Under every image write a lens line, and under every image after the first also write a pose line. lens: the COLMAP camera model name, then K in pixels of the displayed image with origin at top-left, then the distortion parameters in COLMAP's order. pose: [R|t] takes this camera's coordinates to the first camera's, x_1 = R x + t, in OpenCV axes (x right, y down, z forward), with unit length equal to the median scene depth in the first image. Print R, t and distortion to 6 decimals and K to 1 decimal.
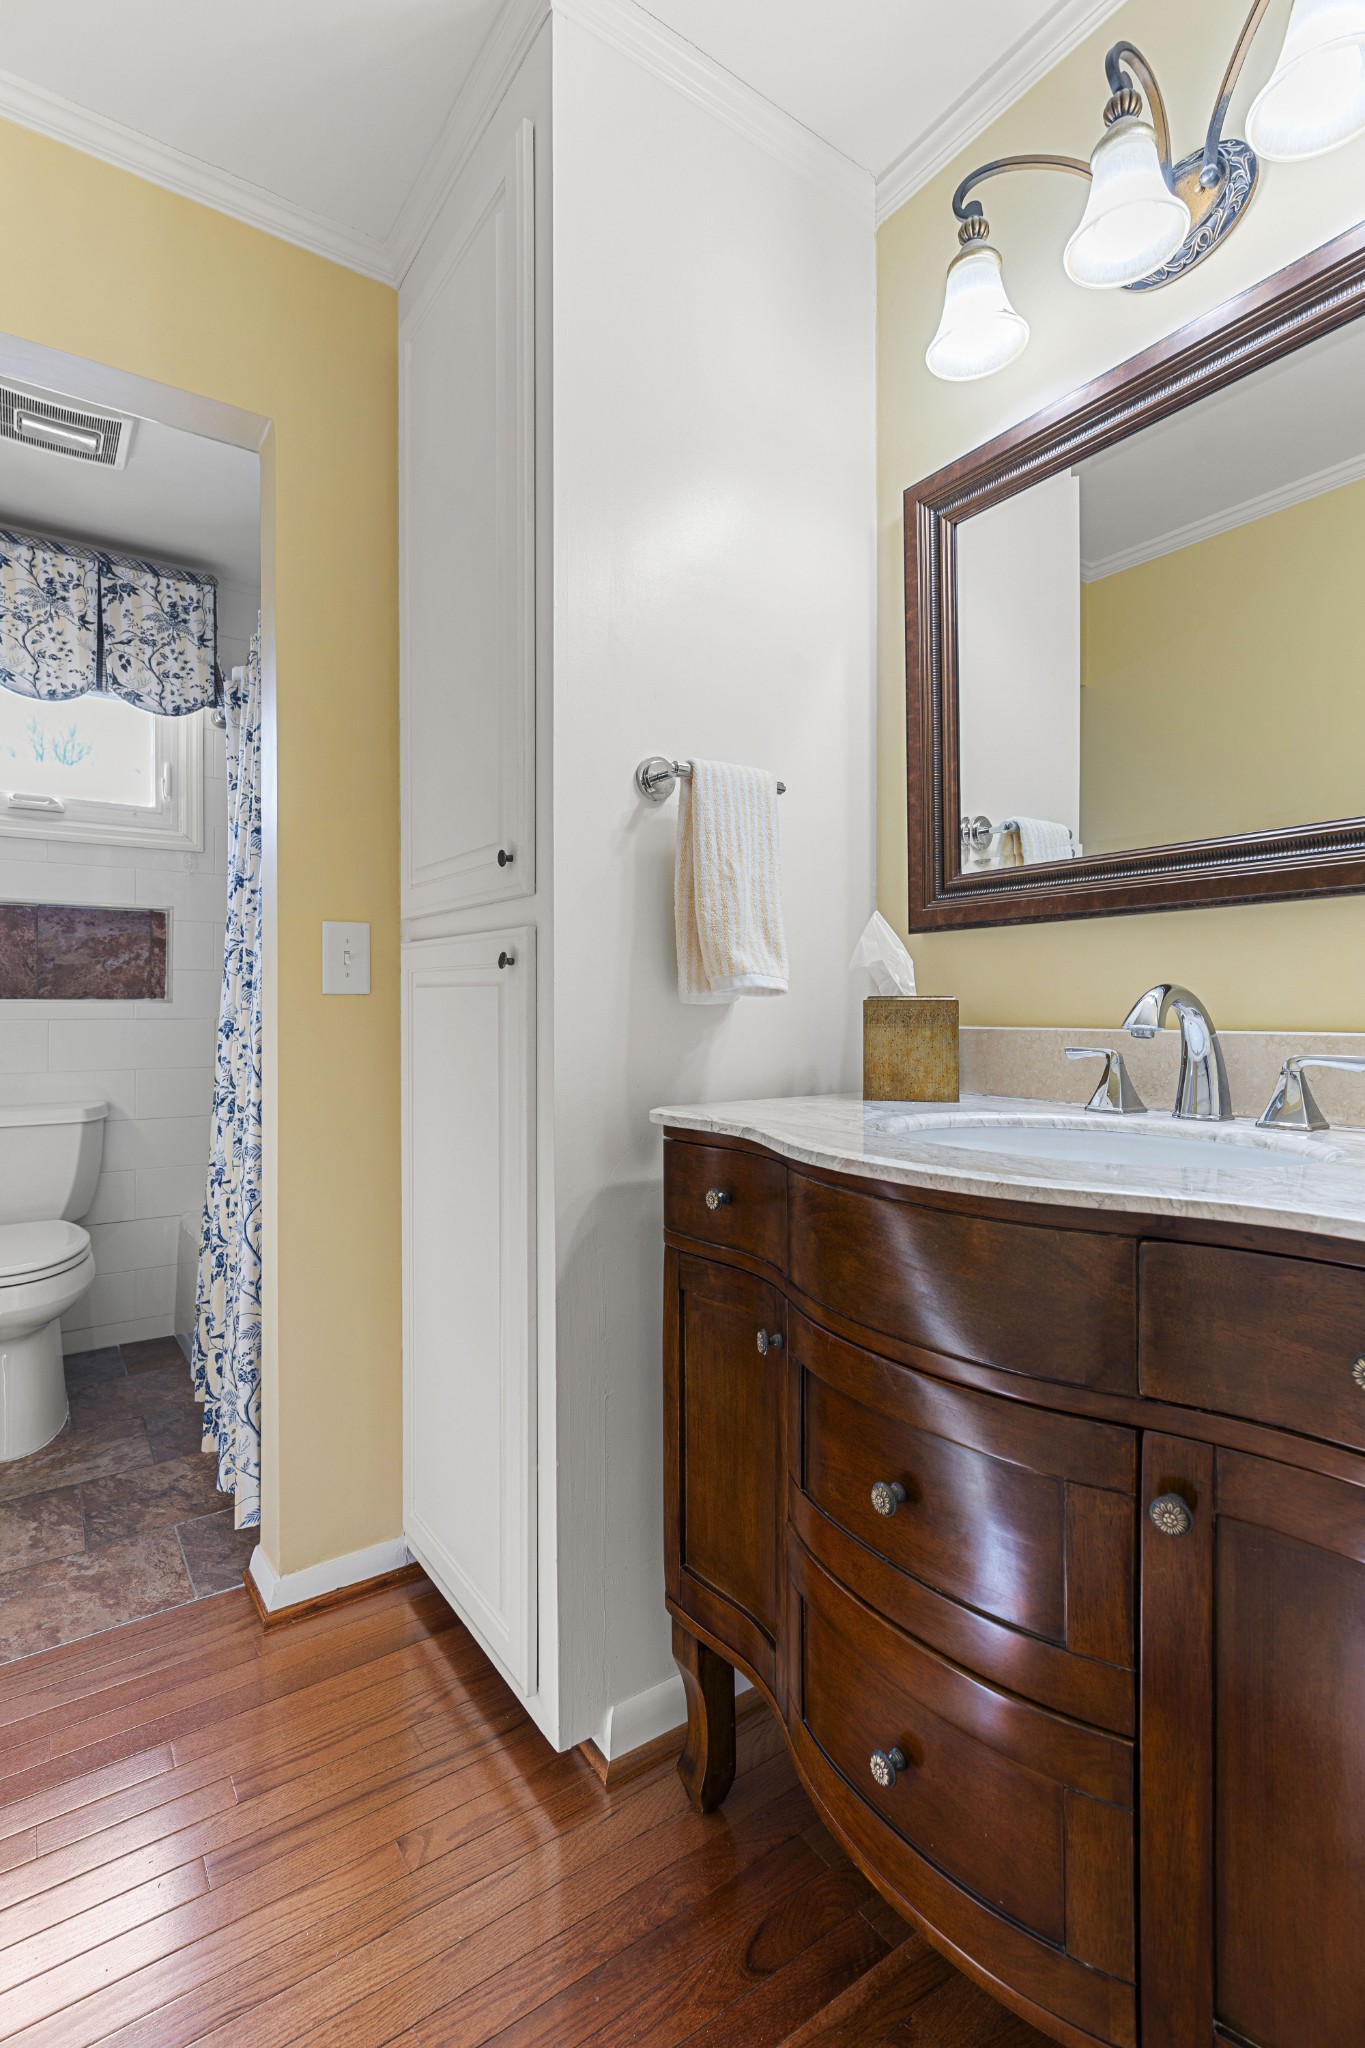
lens RADIAL K [[947.5, 0, 730.7], [0, 947.5, 1097.1], [0, 0, 1]] dist [-0.009617, 0.003820]
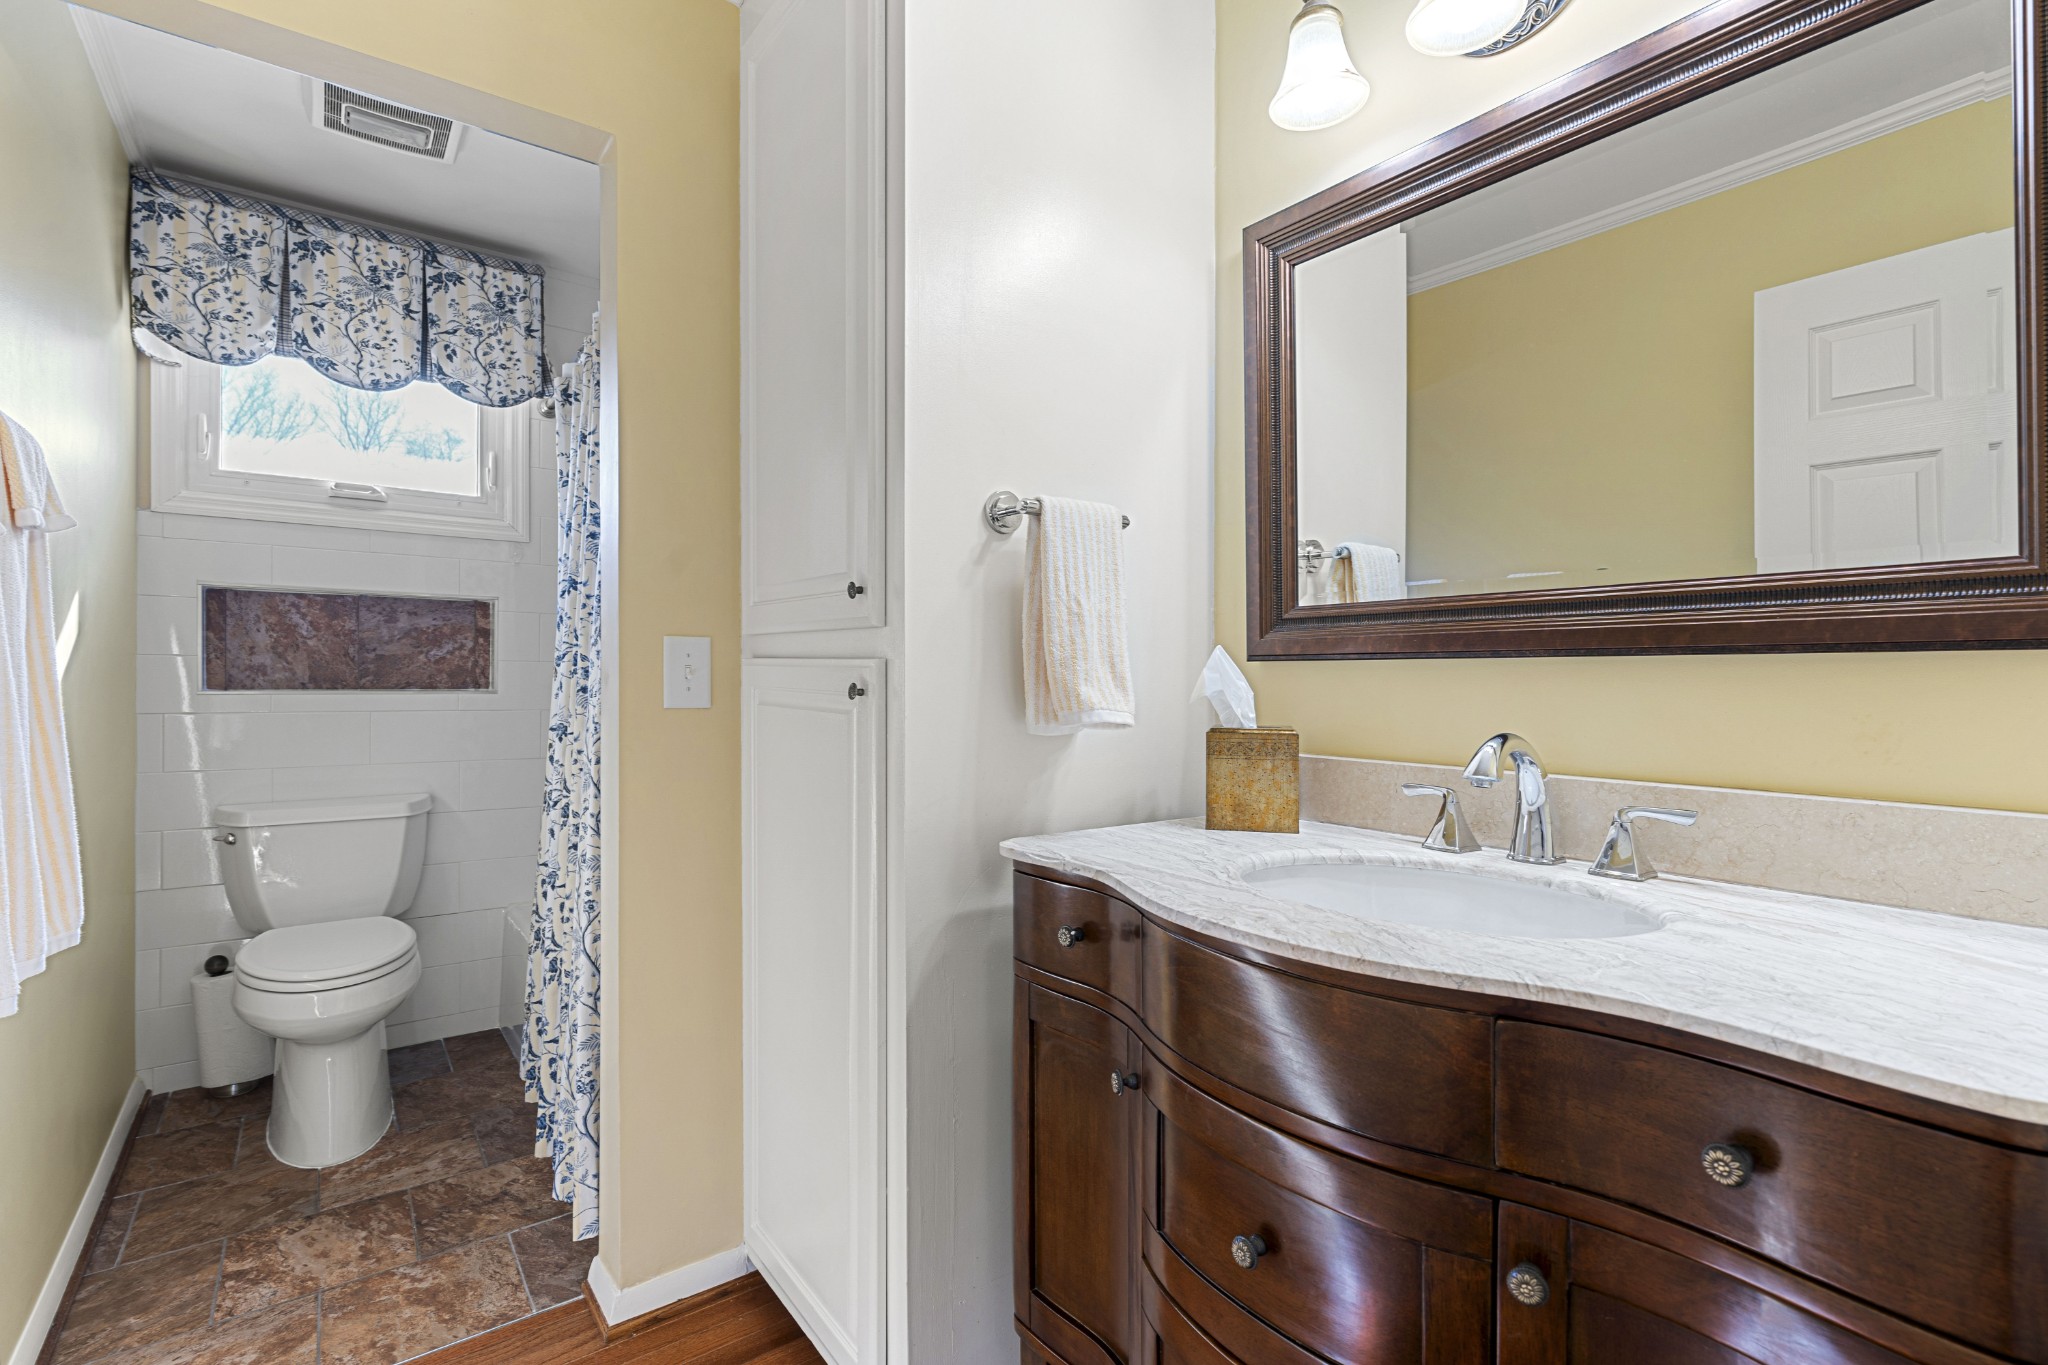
lens RADIAL K [[947.5, 0, 1022.4], [0, 947.5, 660.3], [0, 0, 1]] dist [-0.009617, 0.003820]
pose [[0.999366, 0.002763, 0.035504, -0.095134], [-0.002727, 0.999996, -0.001074, -0.176596], [-0.035507, 0.000977, 0.999369, -0.020818]]
